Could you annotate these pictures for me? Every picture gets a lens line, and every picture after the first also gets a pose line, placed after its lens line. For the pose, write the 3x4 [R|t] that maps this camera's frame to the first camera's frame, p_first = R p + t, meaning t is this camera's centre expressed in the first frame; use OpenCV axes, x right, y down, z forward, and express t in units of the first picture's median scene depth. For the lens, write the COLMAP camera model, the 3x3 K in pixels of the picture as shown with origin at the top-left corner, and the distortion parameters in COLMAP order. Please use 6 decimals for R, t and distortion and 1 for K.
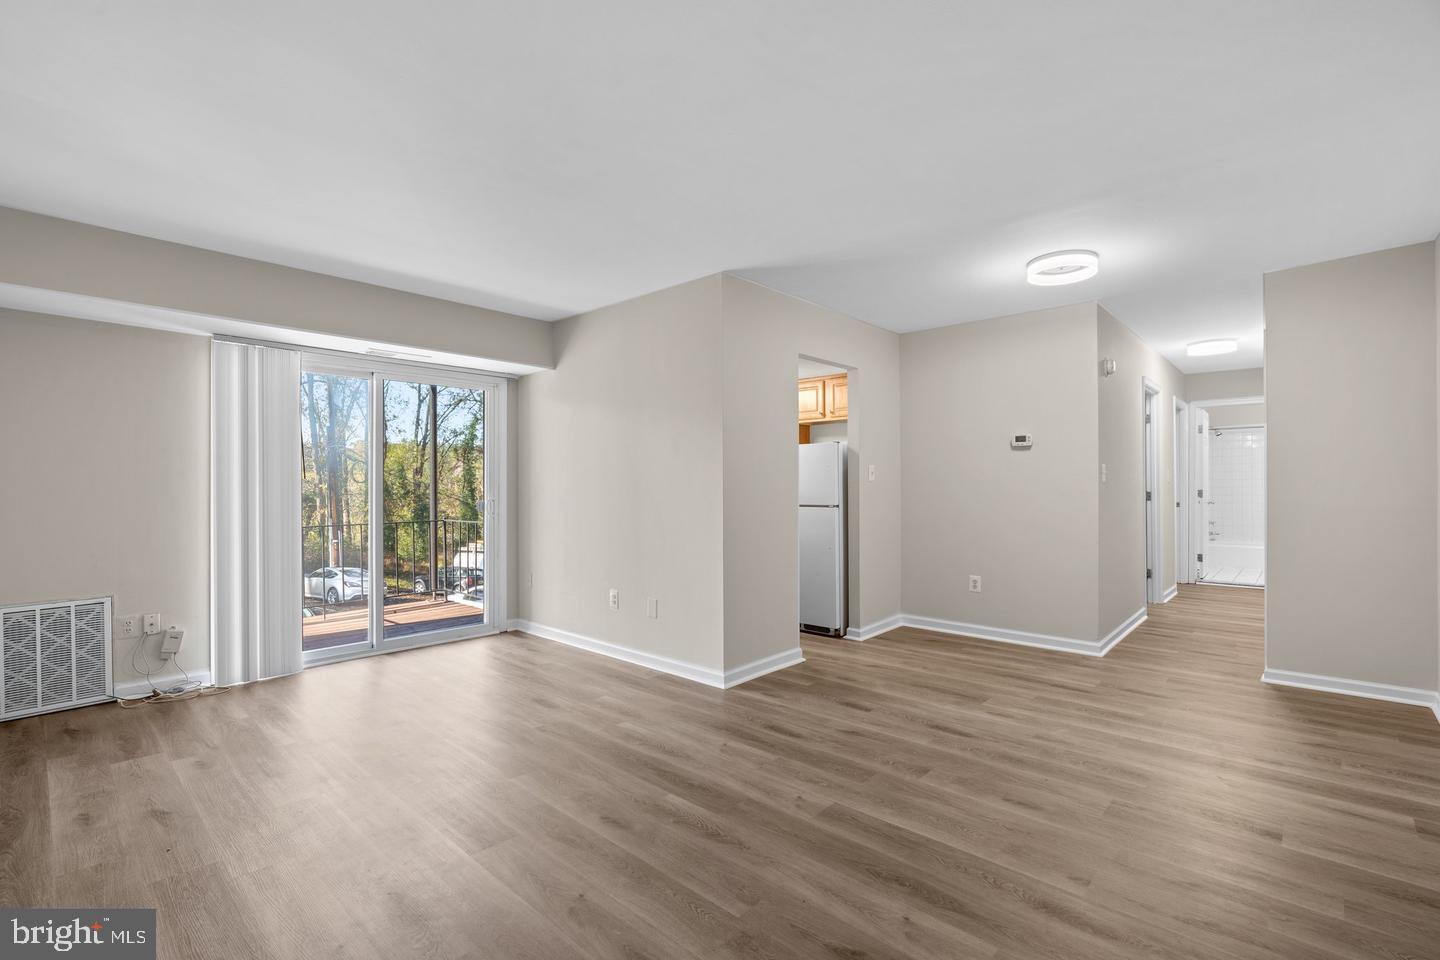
lens RADIAL K [[644.9, 0, 720.0], [0, 644.9, 480.0], [0, 0, 1]] dist [-0.013114, 0.009494]
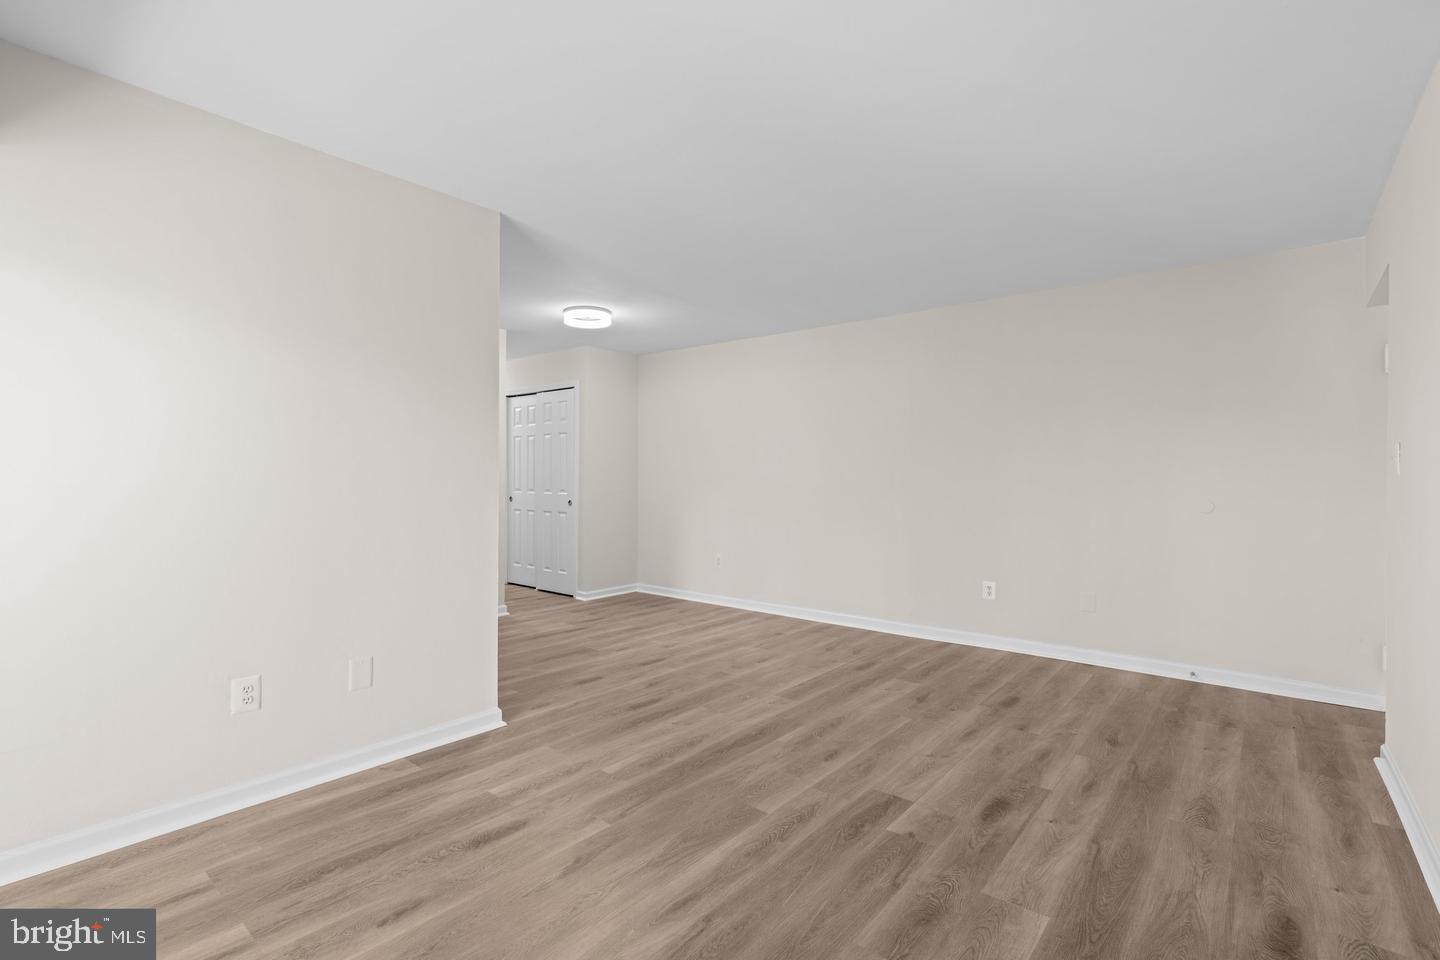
lens RADIAL K [[662.1, 0, 701.3], [0, 662.1, 480.8], [0, 0, 1]] dist [-0.000937, 0.000476]
pose [[-0.038820, 0.001355, 0.999245, -0.843423], [-0.015646, 0.999876, -0.001964, 0.007573], [-0.999124, -0.015710, -0.038794, 0.775045]]
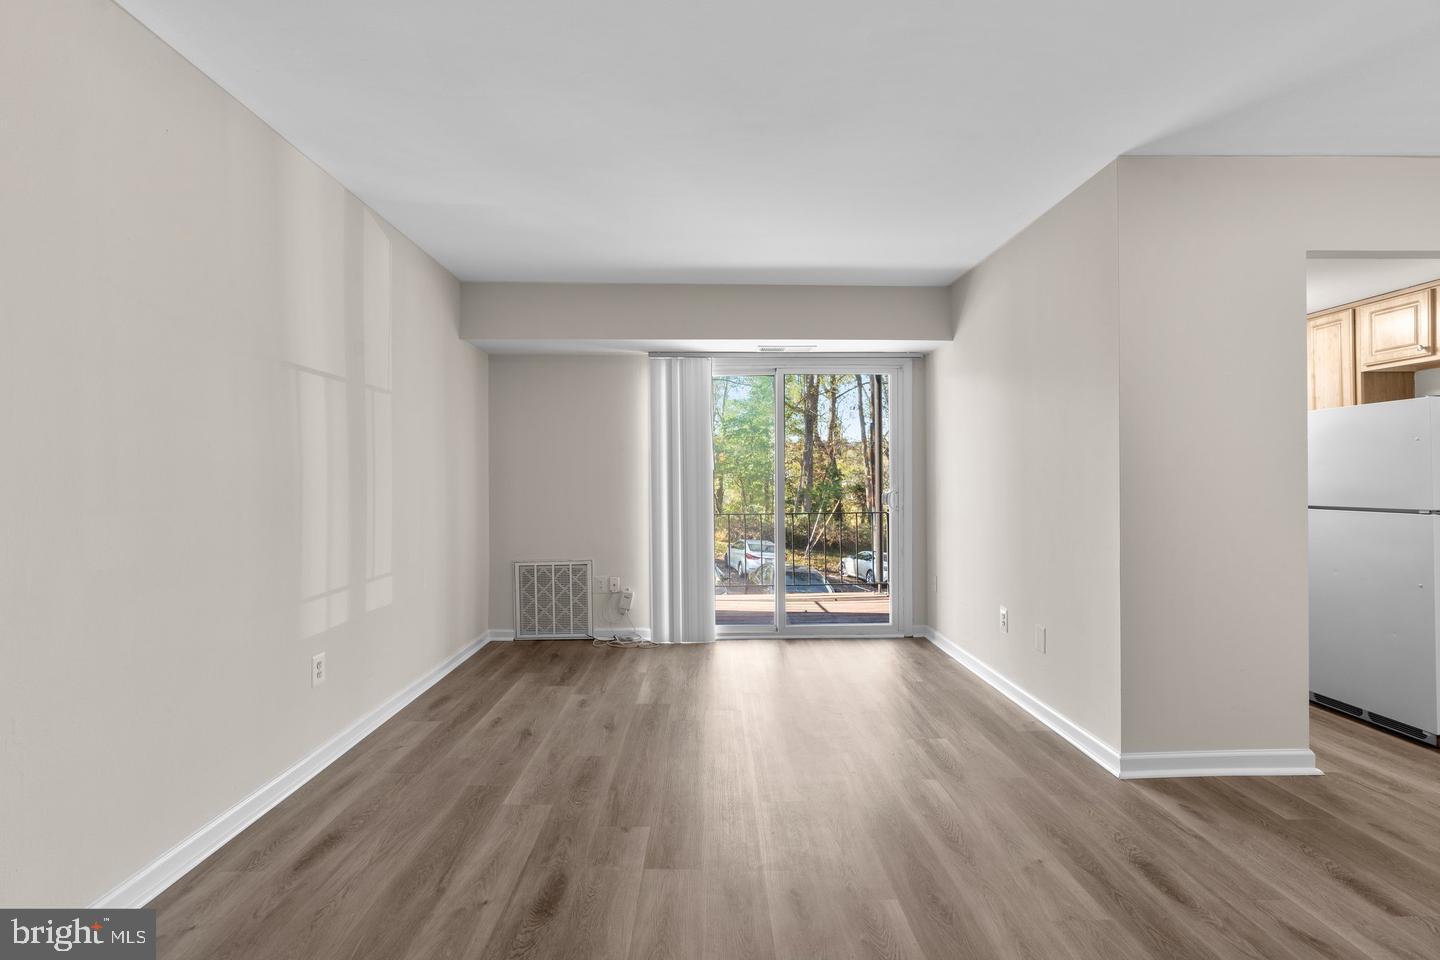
lens RADIAL K [[660.6, 0, 720.0], [0, 660.6, 480.0], [0, 0, 1]] dist [-0.015204, 0.009631]
pose [[0.696799, 0.001264, -0.717265, 0.205269], [0.008740, 0.999909, 0.010252, 0.002328], [0.717213, -0.013412, 0.696725, 0.223425]]
